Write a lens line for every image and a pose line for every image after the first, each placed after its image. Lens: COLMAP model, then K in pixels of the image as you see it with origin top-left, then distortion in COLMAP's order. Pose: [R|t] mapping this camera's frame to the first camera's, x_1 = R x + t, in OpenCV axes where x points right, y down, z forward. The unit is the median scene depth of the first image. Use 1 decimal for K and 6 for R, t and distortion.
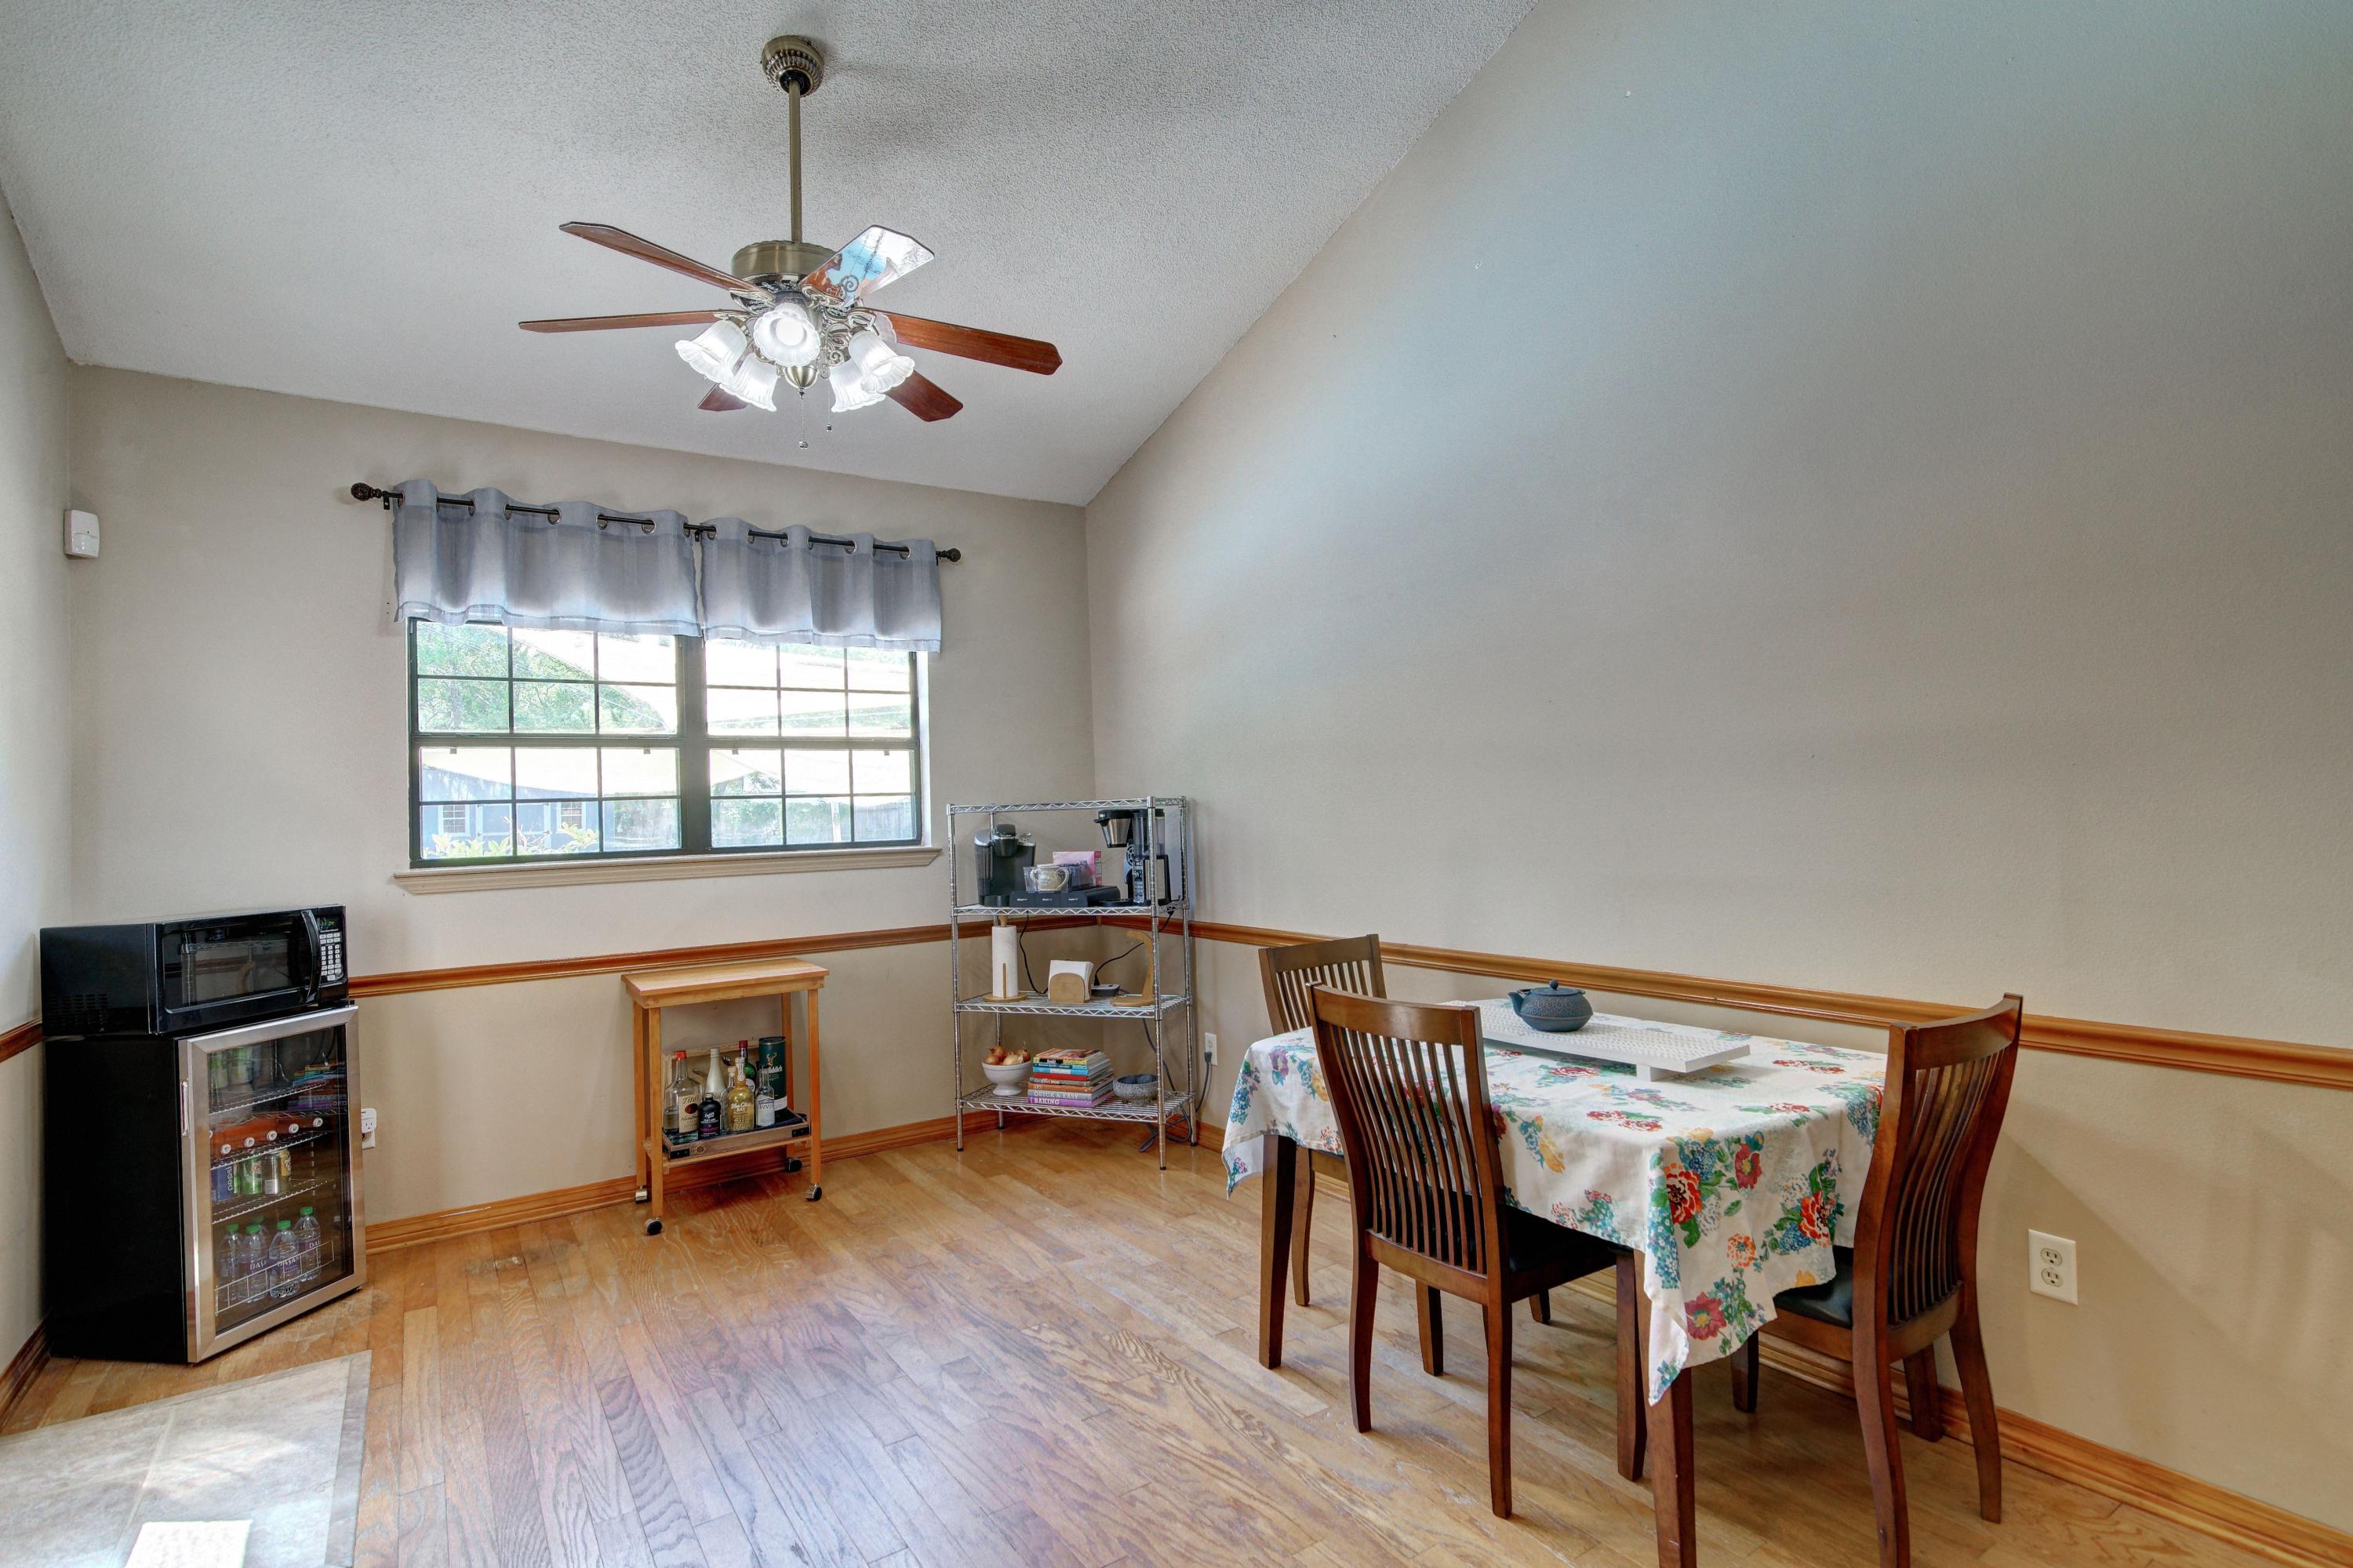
lens RADIAL K [[1131.0, 0, 1173.1], [0, 1131.0, 780.8], [0, 0, 1]] dist [0.005326, -0.001616]
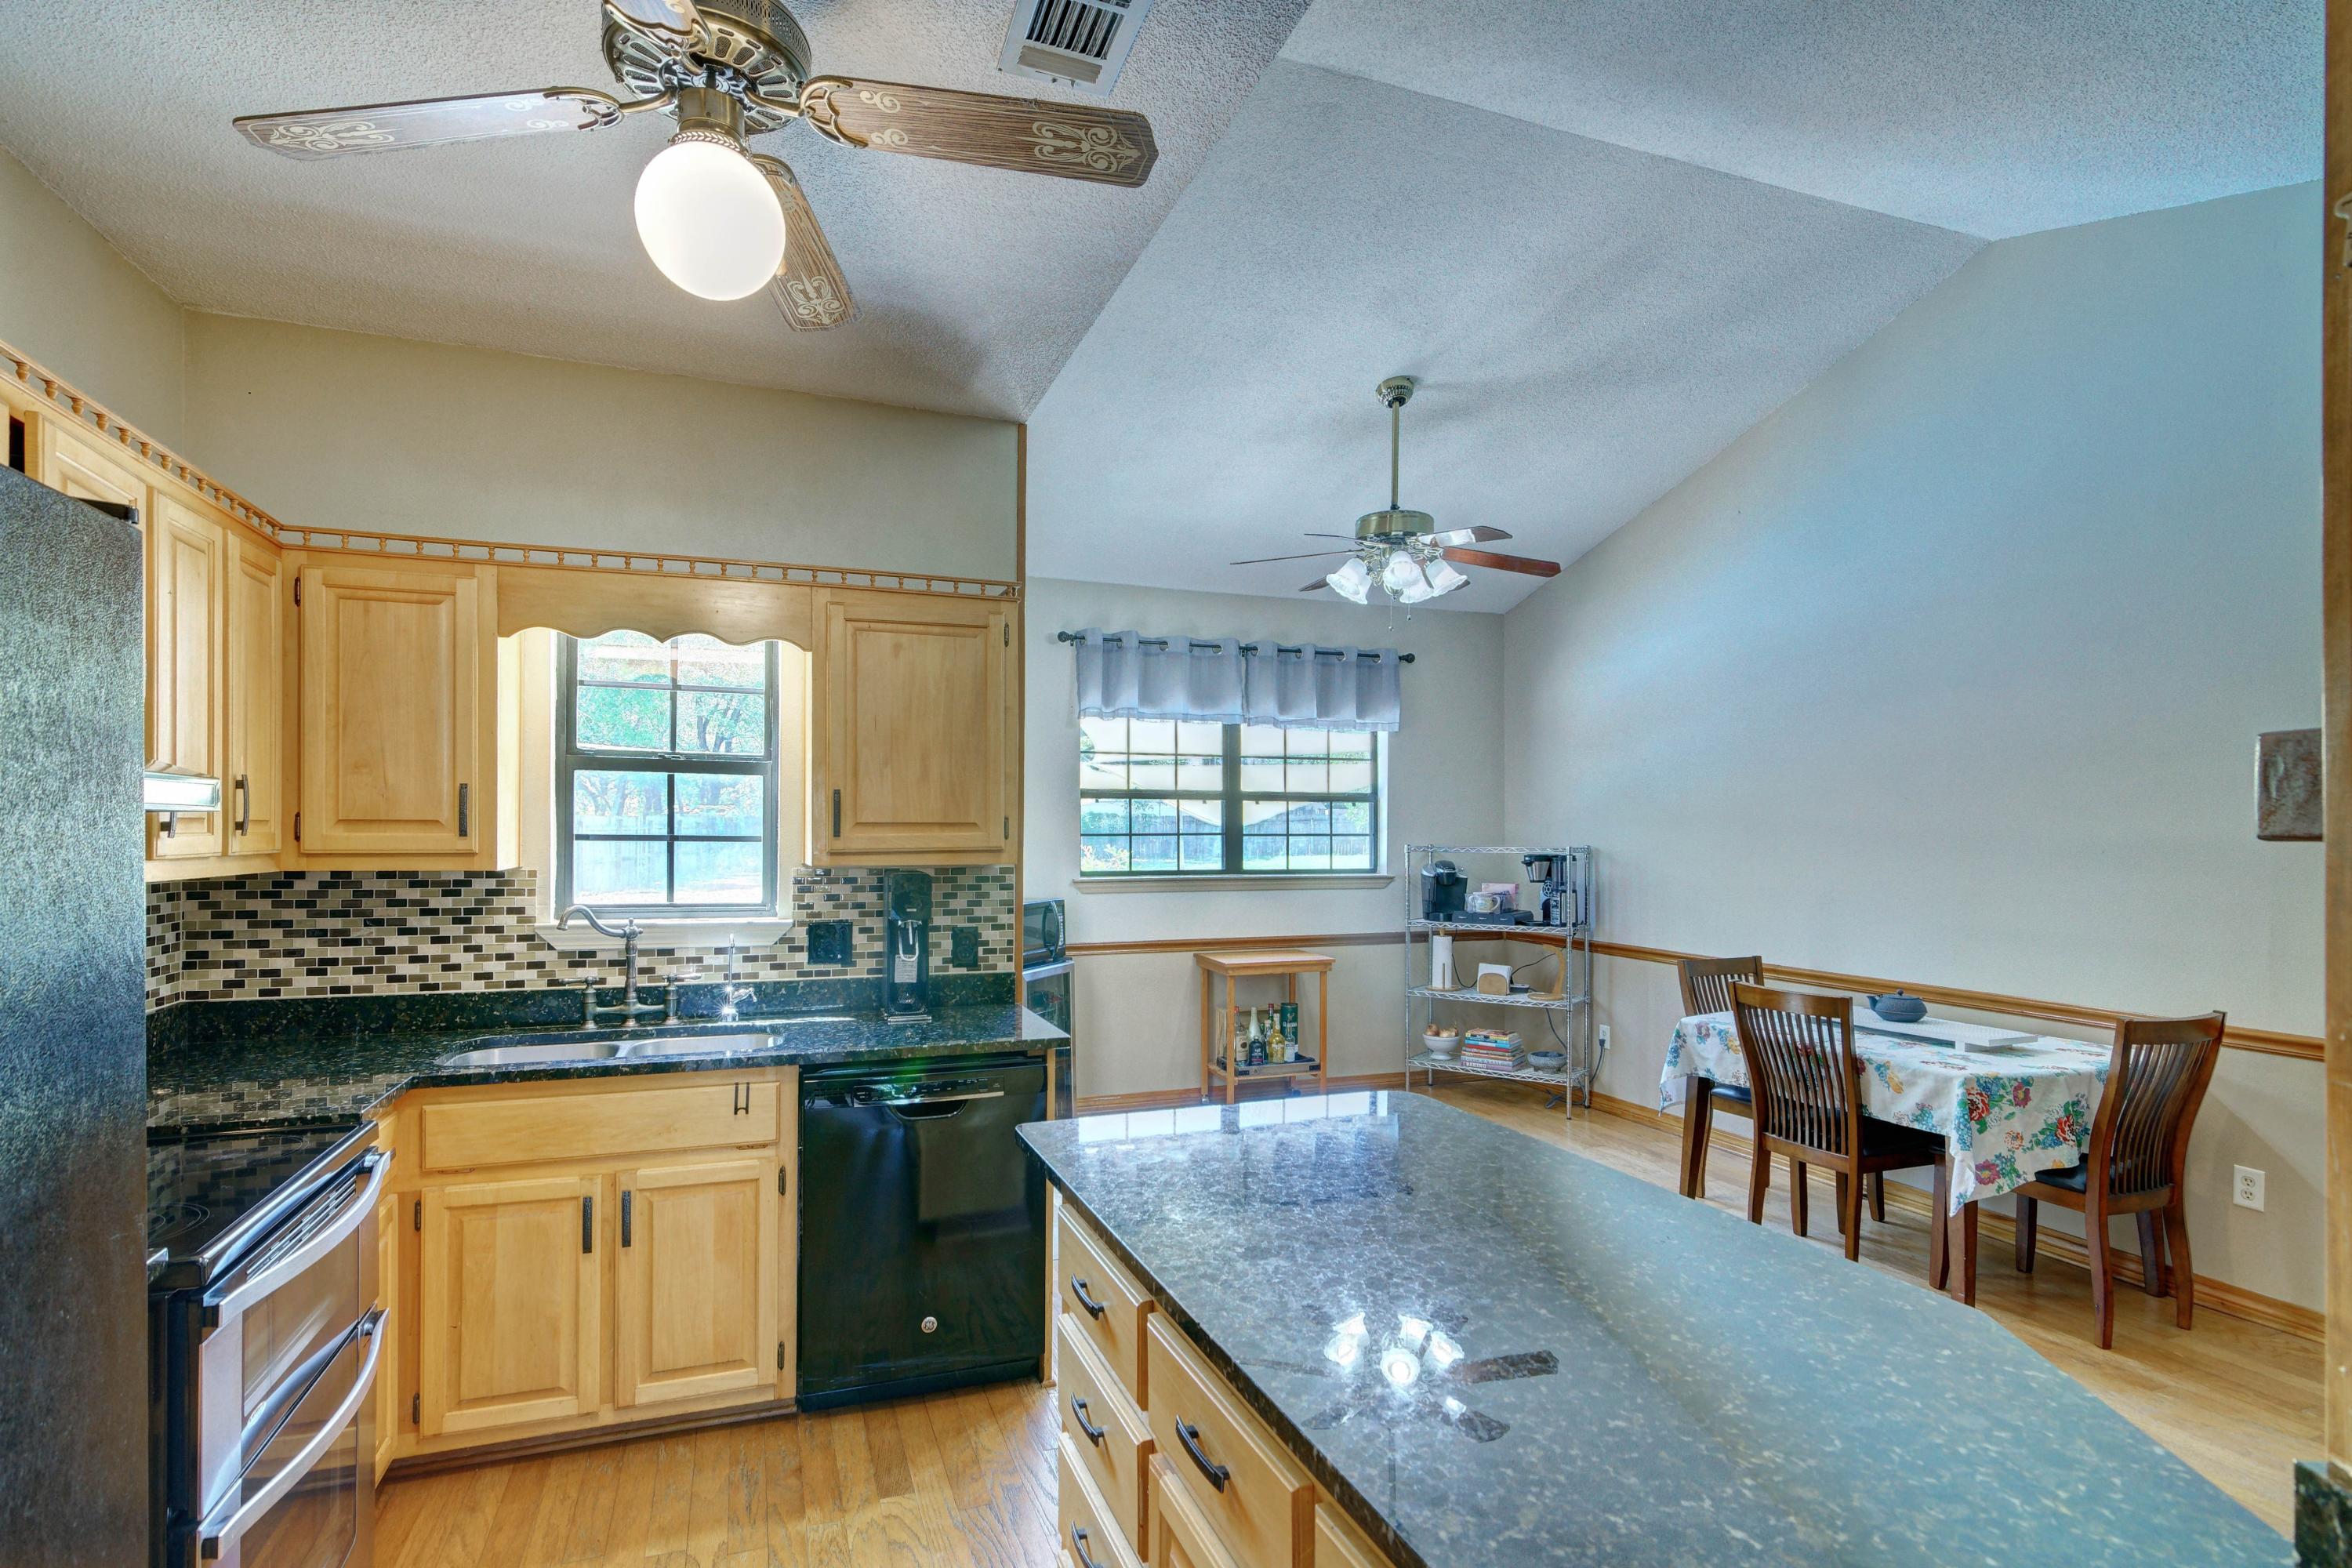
lens RADIAL K [[1151.3, 0, 1173.9], [0, 1151.3, 835.0], [0, 0, 1]] dist [0.004132, -0.001159]
pose [[0.971692, 0.036057, -0.233483, -0.177583], [-0.027718, 0.998859, 0.038899, -0.045146], [0.234619, -0.031326, 0.971582, -0.501966]]
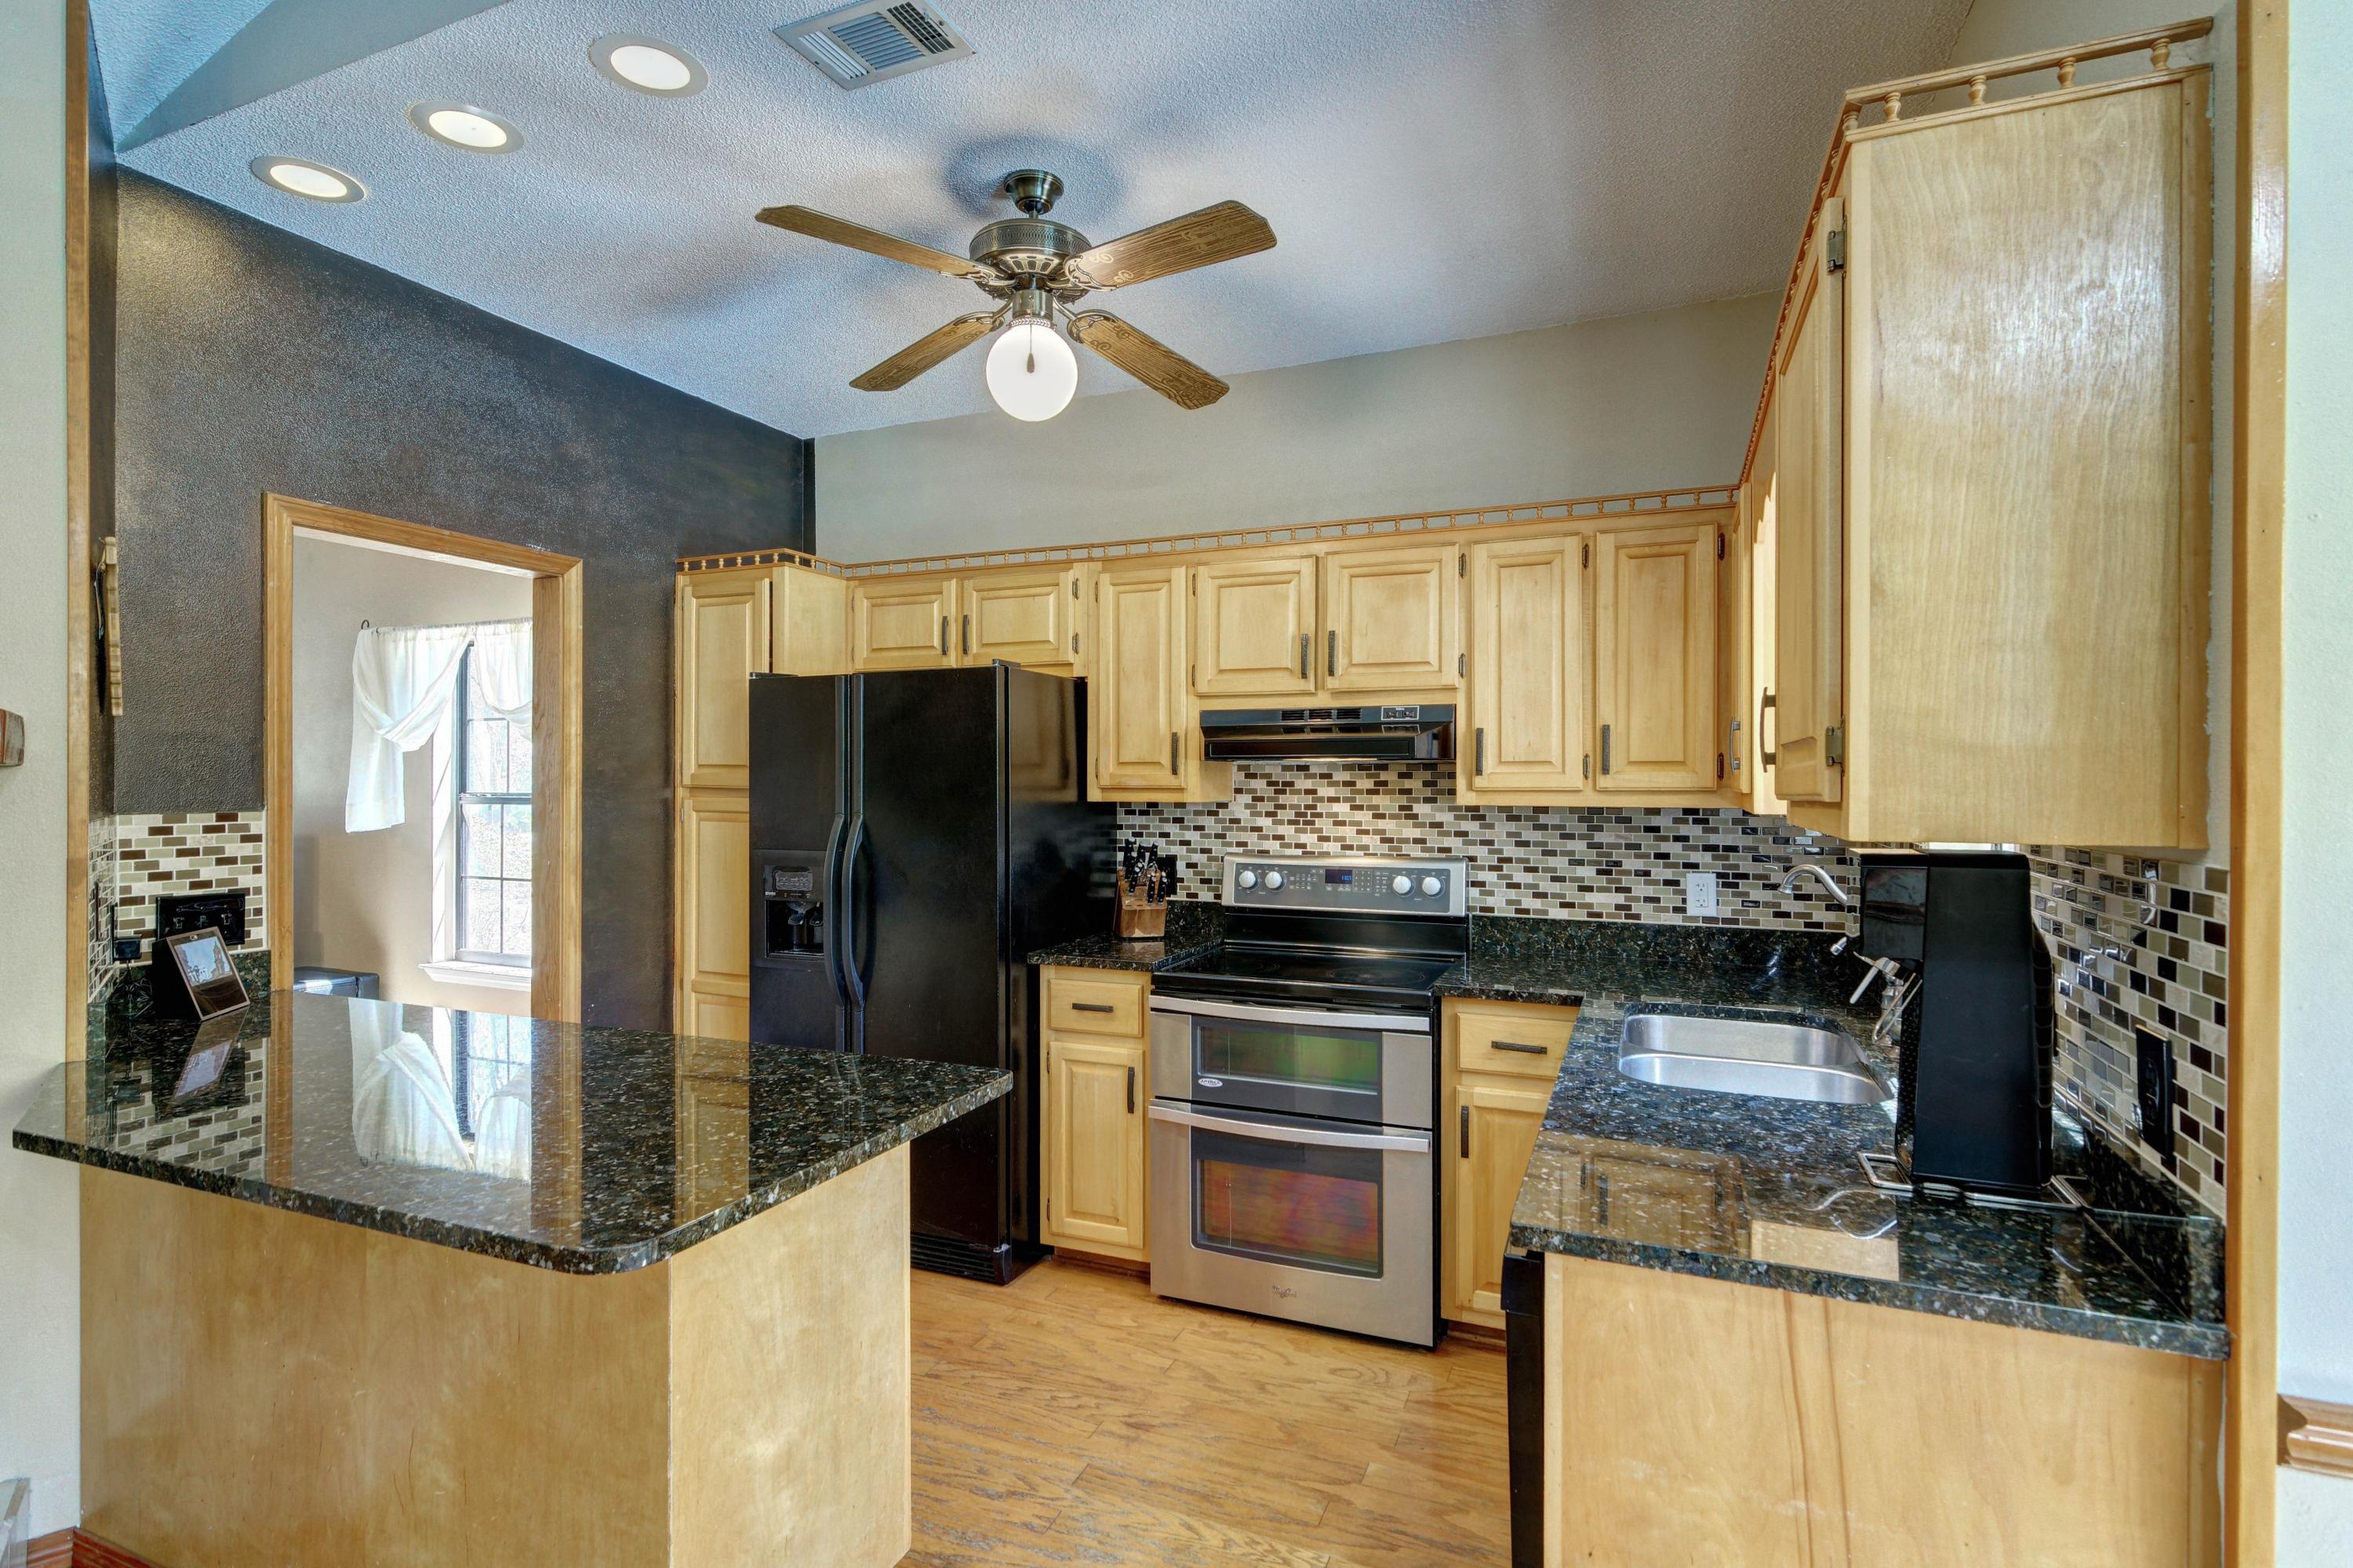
lens RADIAL K [[1131.0, 0, 1173.1], [0, 1131.0, 780.8], [0, 0, 1]] dist [0.005326, -0.001616]
pose [[-0.838355, 0.032003, -0.544184, -0.158707], [0.041982, 0.999101, -0.005920, -0.008899], [0.543505, -0.027809, -0.838945, 0.490069]]
